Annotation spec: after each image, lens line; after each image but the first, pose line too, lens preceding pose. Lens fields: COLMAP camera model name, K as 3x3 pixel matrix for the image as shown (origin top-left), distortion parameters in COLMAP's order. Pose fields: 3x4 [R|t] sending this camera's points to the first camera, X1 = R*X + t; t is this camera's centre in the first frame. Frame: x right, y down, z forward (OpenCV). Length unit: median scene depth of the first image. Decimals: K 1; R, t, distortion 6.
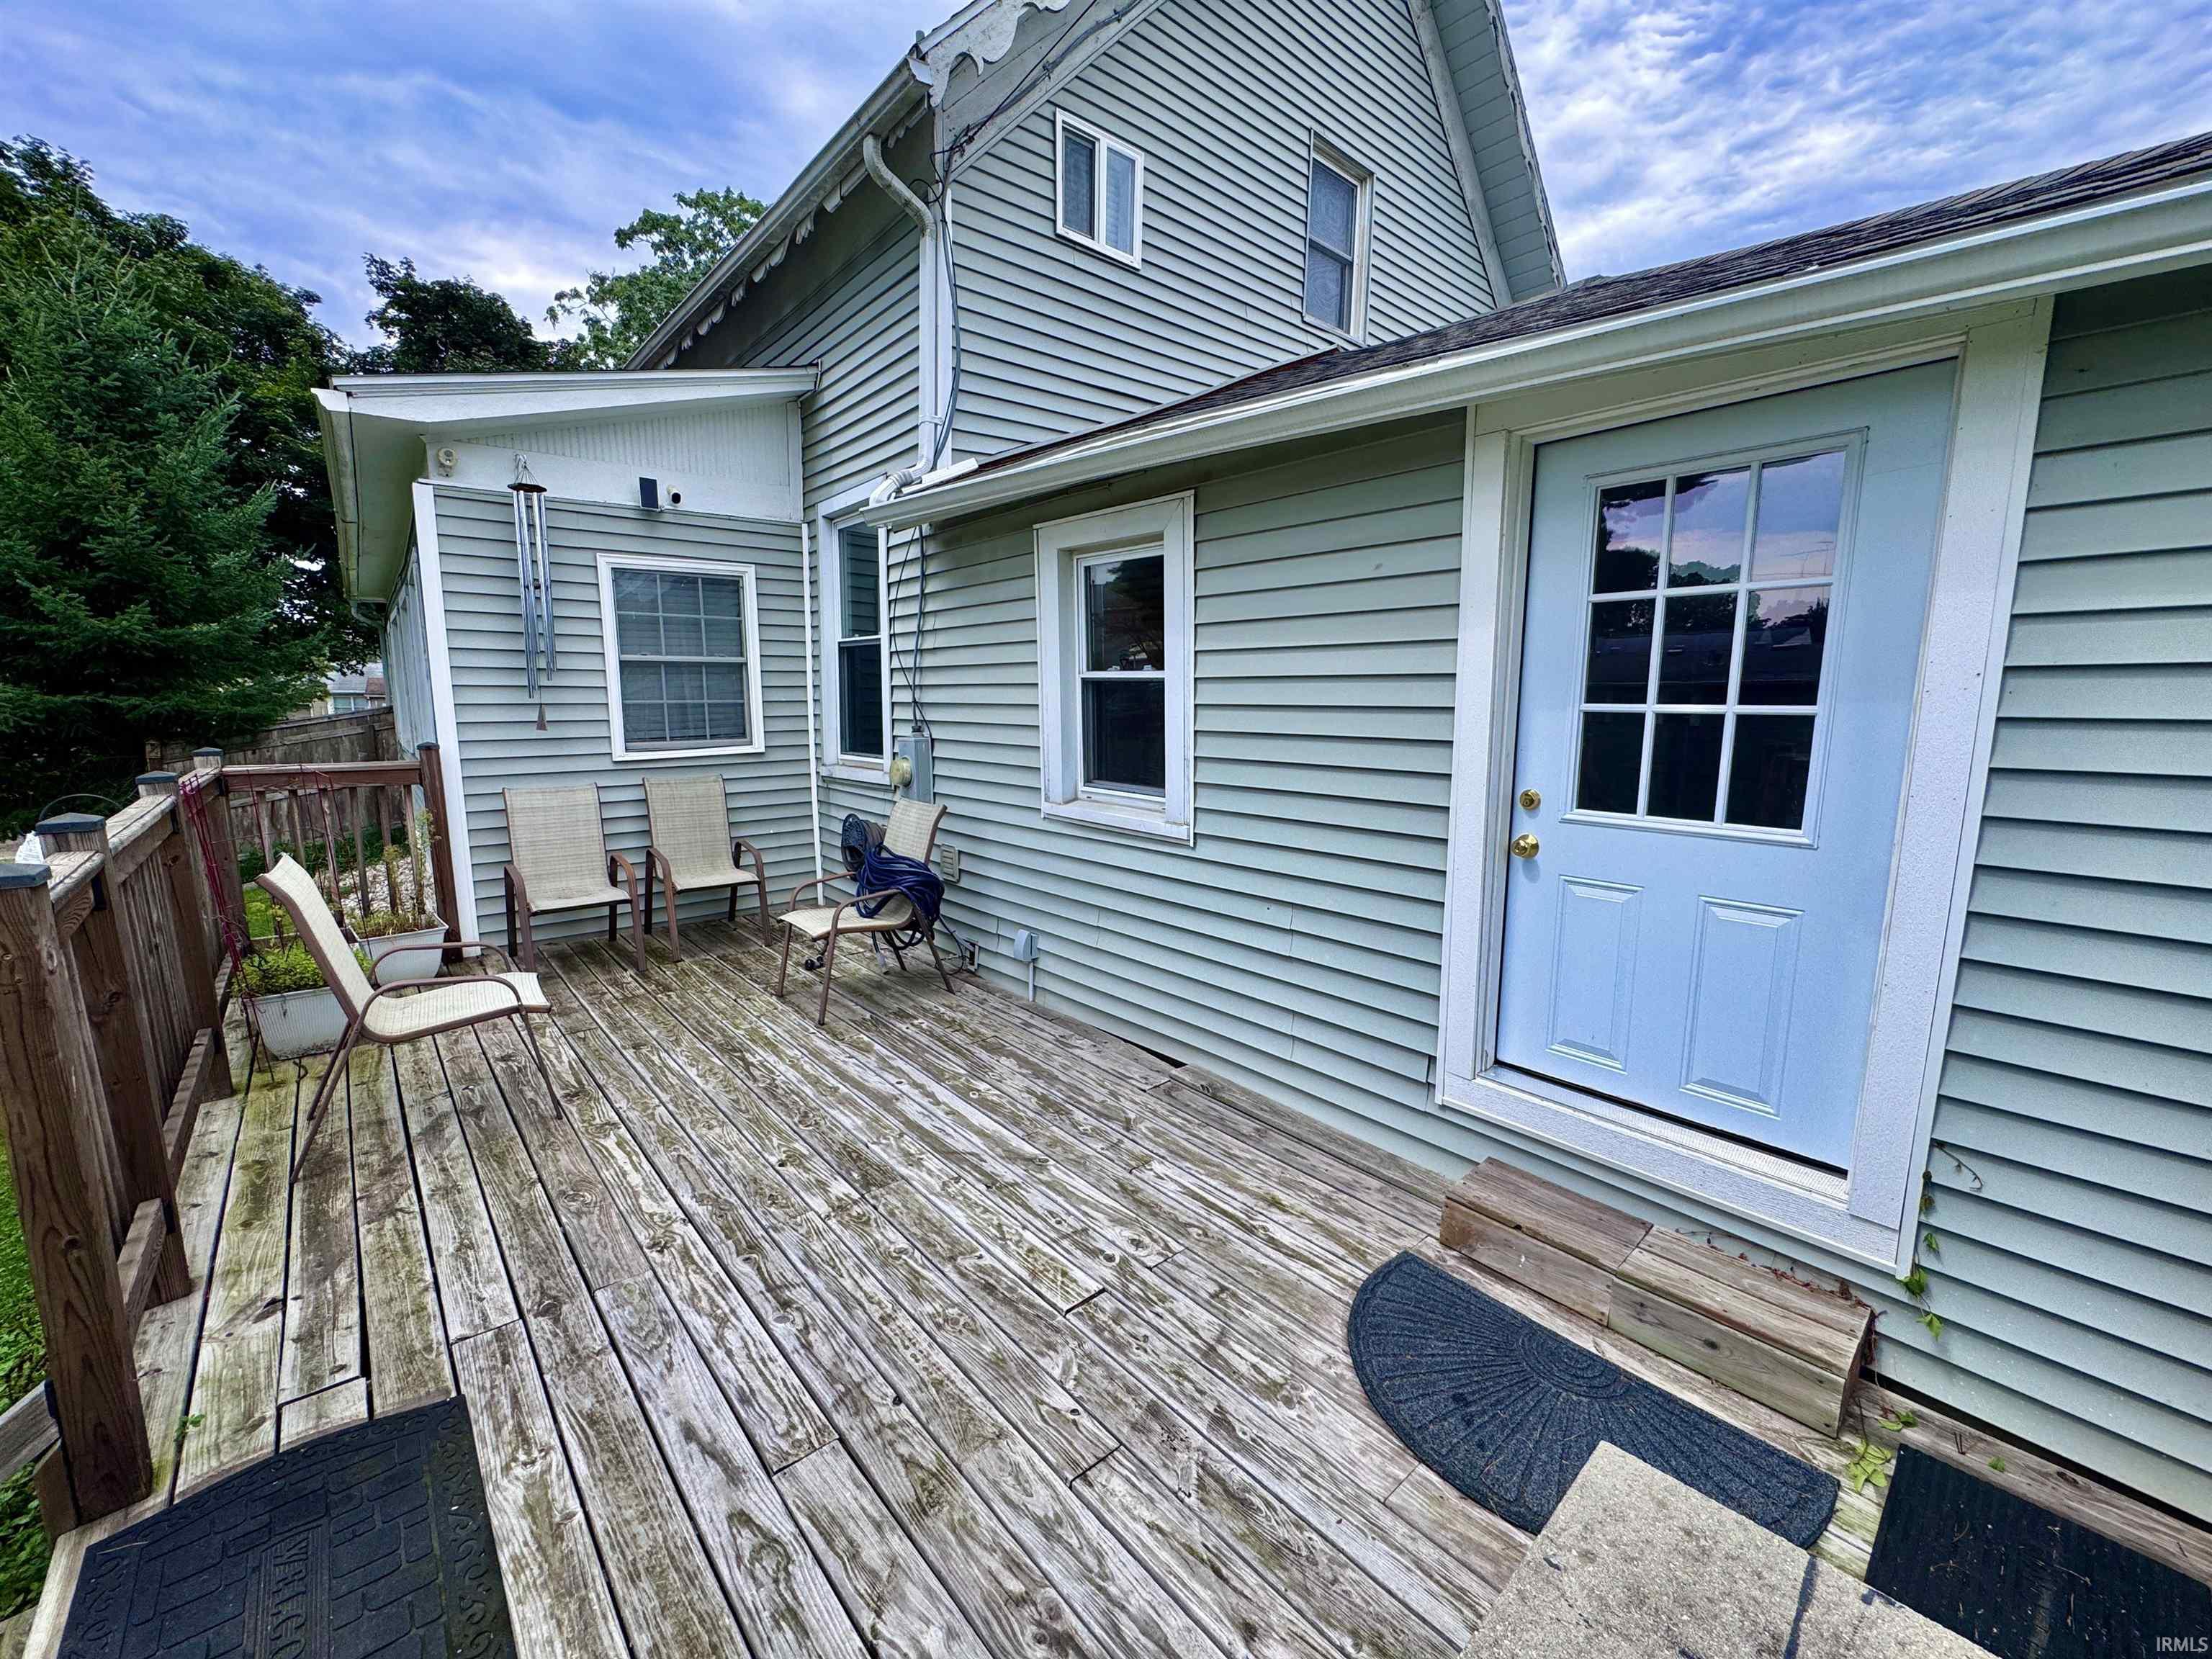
lens RADIAL K [[884.7, 0, 1104.6], [0, 884.7, 827.1], [0, 0, 1]] dist [-0.001221, -0.000290]
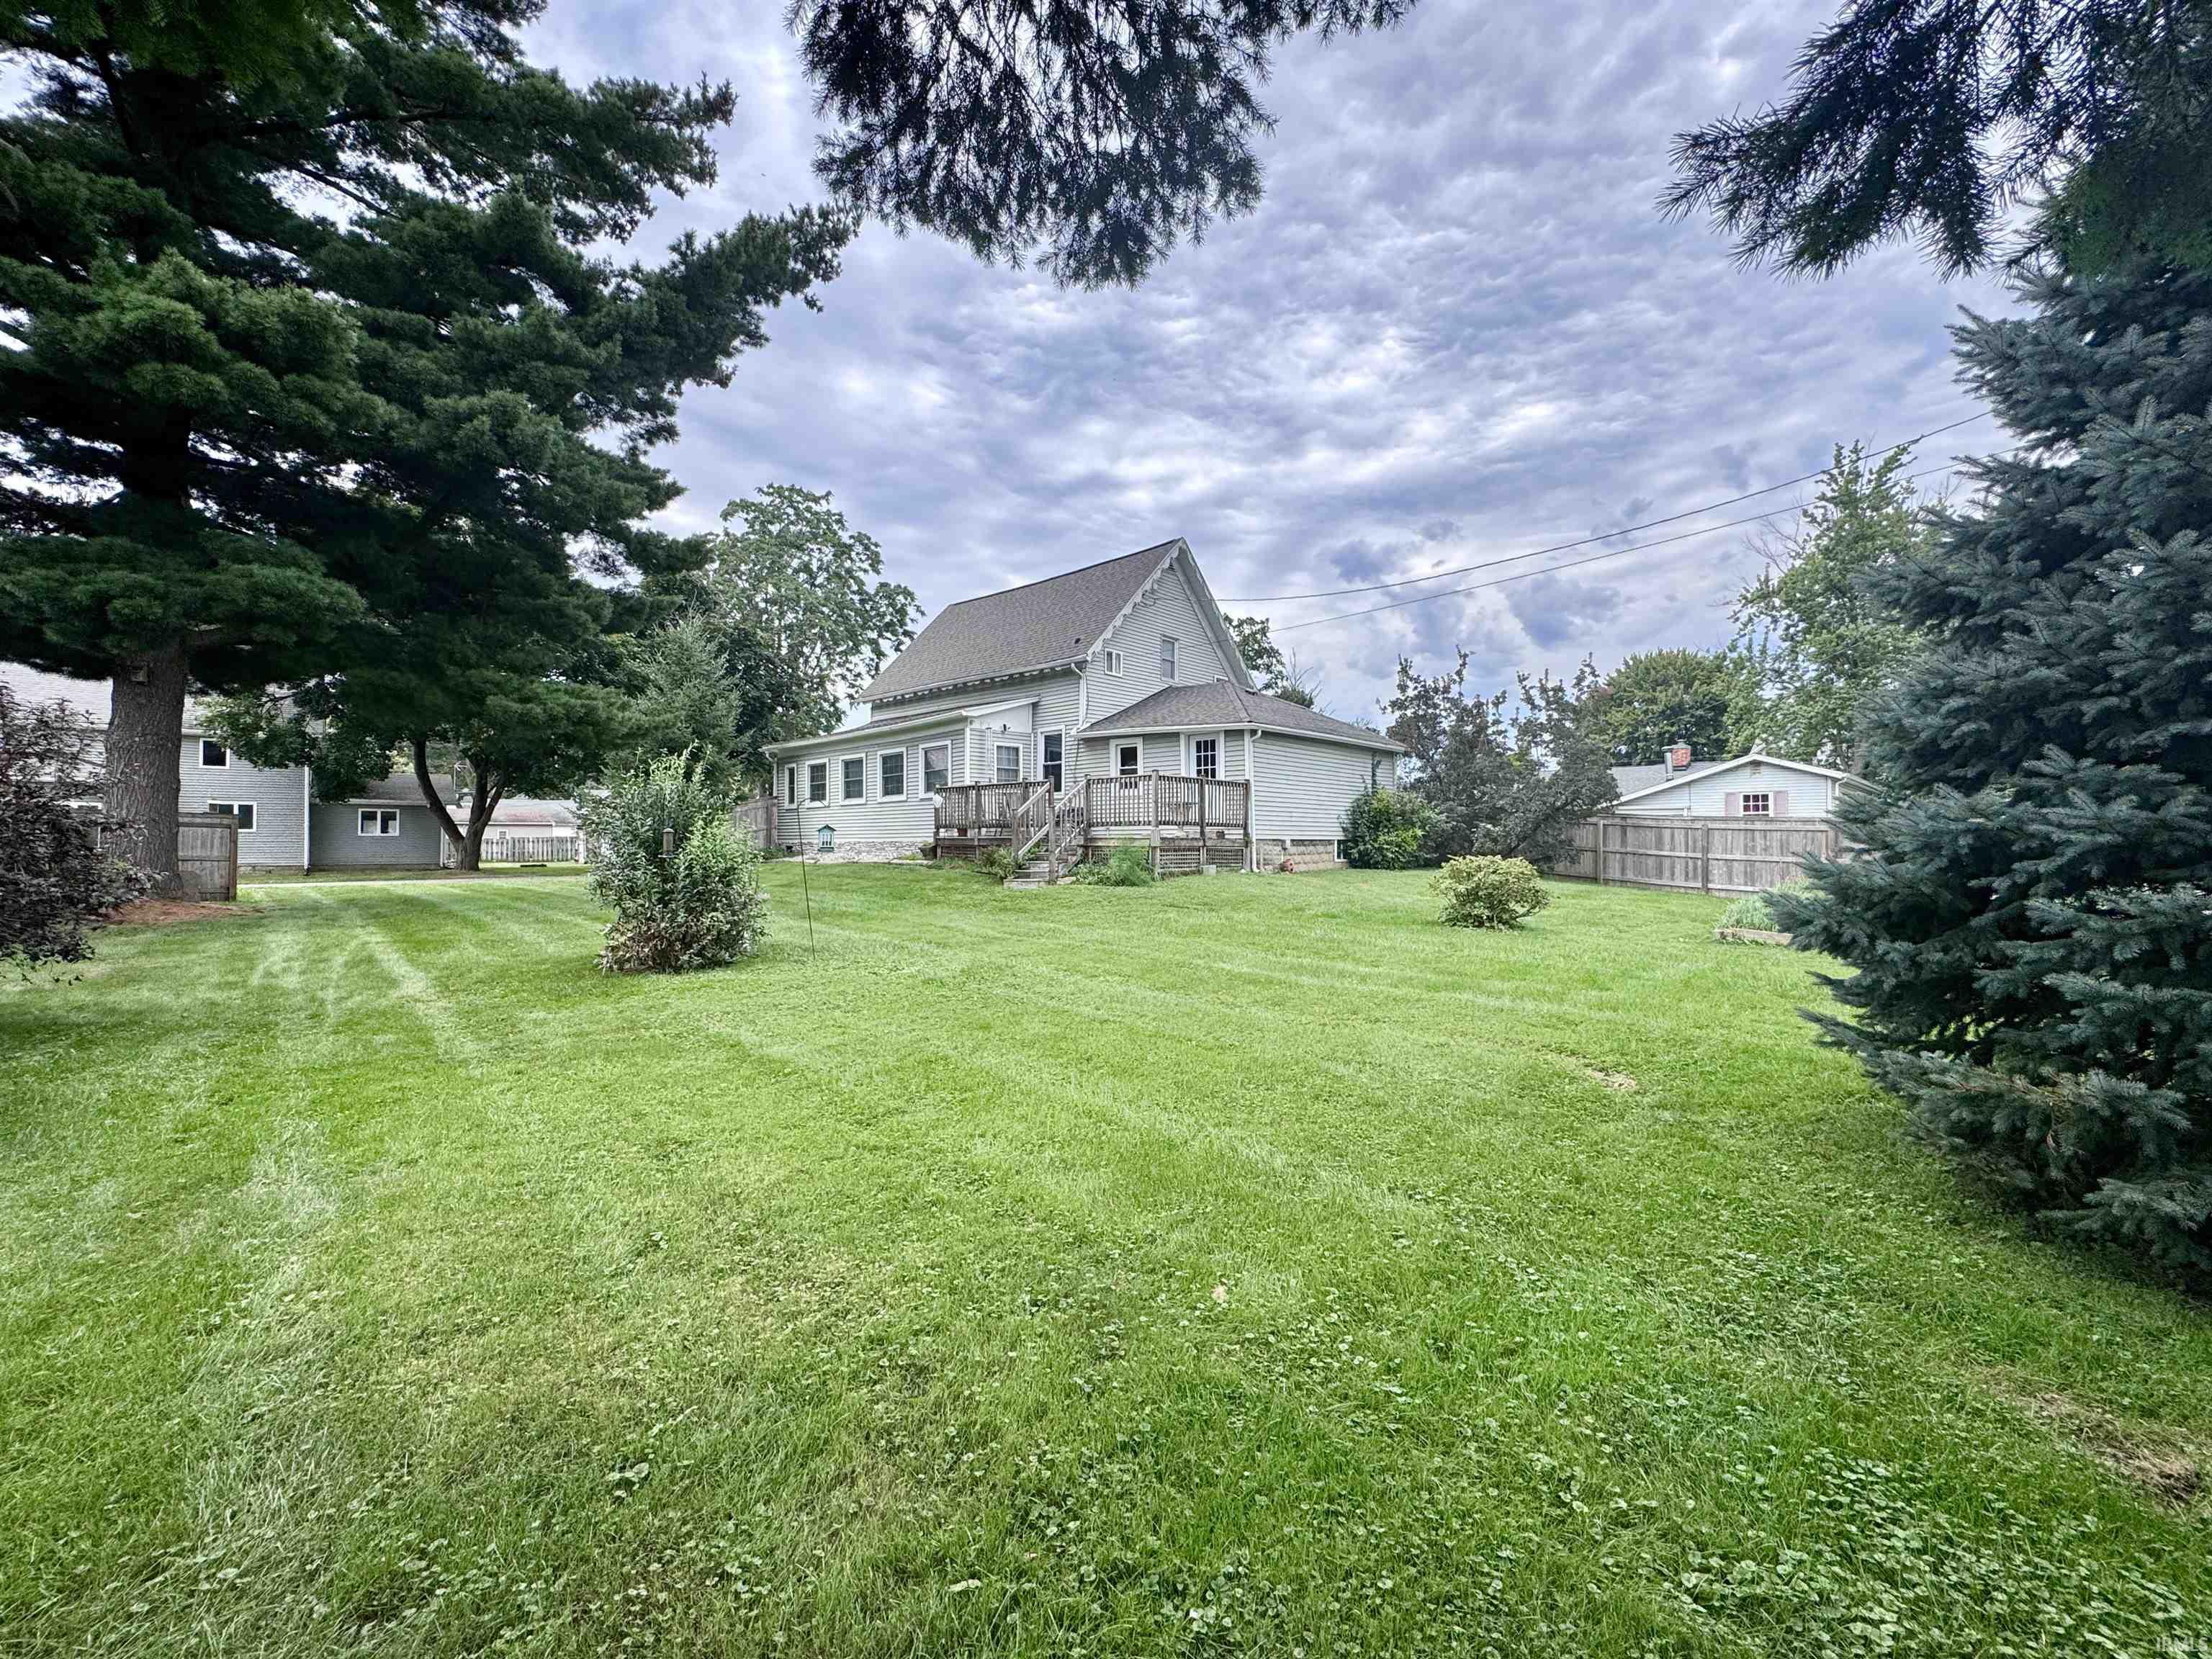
lens RADIAL K [[884.7, 0, 1104.6], [0, 884.7, 827.1], [0, 0, 1]] dist [-0.001221, -0.000290]
pose [[0.984485, 0.018681, 0.174472, -0.220485], [0.008941, 0.987684, -0.156204, 0.206680], [-0.175242, 0.155341, 0.972193, -0.856519]]
